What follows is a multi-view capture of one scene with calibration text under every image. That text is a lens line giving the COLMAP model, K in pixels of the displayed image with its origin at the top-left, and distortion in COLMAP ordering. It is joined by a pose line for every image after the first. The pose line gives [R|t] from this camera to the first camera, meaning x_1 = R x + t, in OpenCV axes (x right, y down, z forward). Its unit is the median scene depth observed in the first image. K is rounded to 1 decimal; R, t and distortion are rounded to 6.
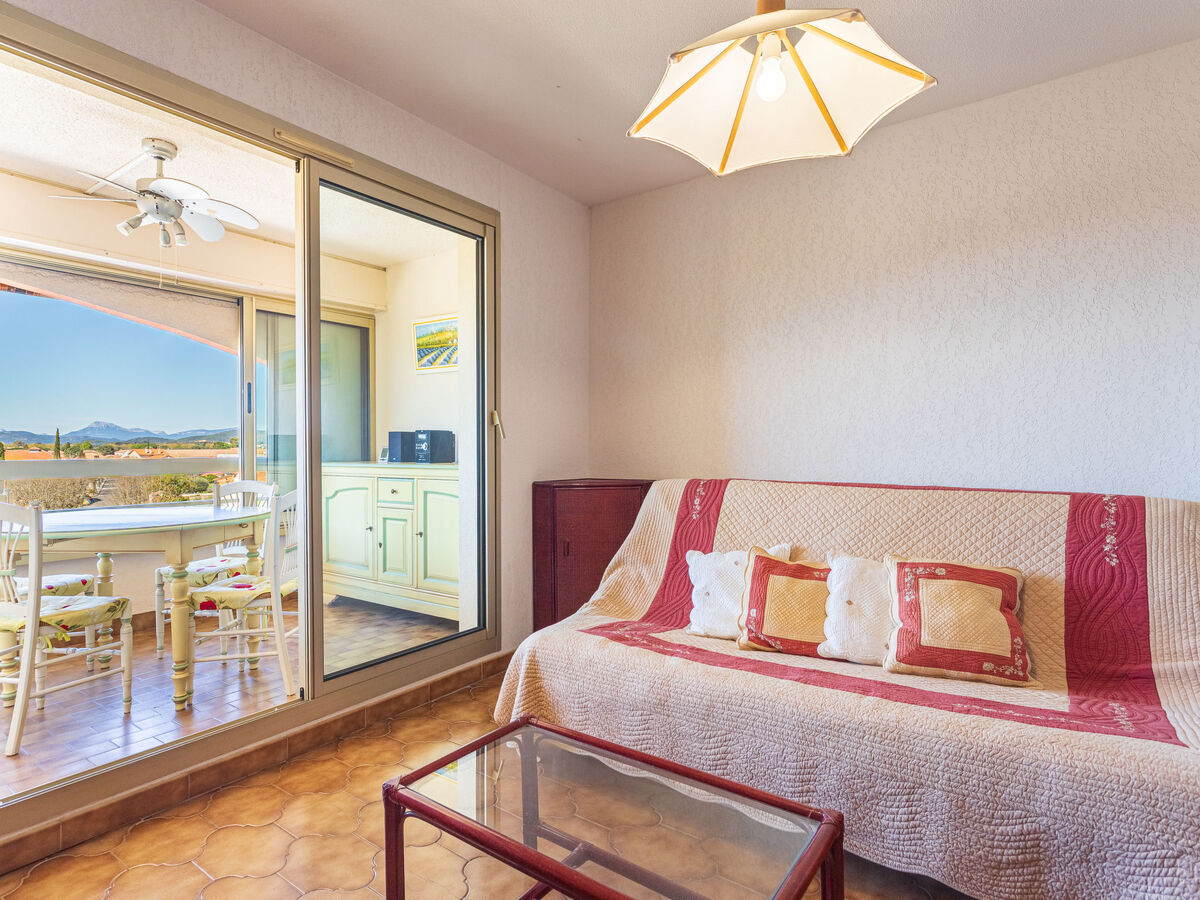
lens RADIAL K [[648.1, 0, 599.7], [0, 648.1, 445.7], [0, 0, 1]] dist [0.004195, 0.001157]
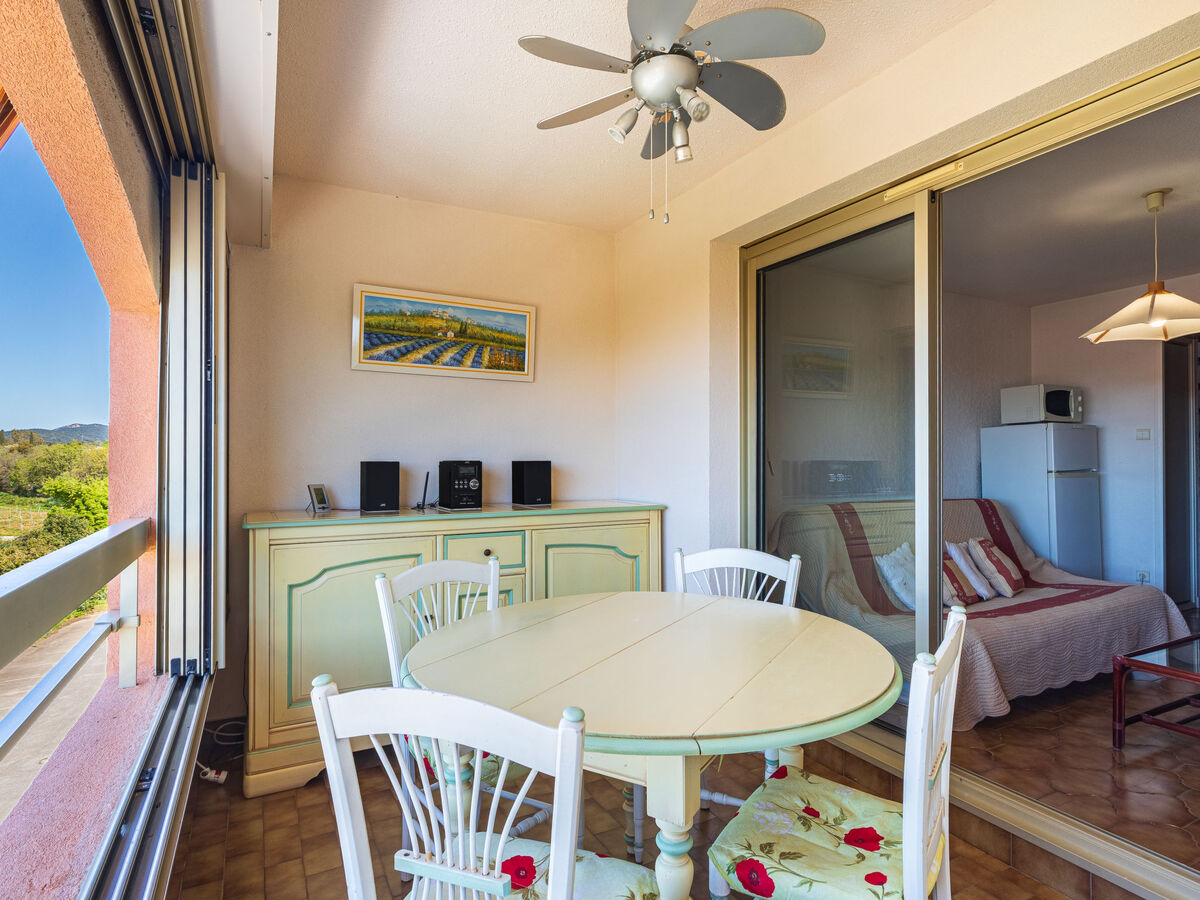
lens RADIAL K [[648.1, 0, 600.7], [0, 648.1, 451.6], [0, 0, 1]] dist [0.004195, 0.001157]
pose [[0.452034, 0.010945, 0.891933, -0.769569], [-0.003382, 0.999939, -0.010556, -0.025133], [-0.891994, 0.001755, 0.452043, 0.521627]]
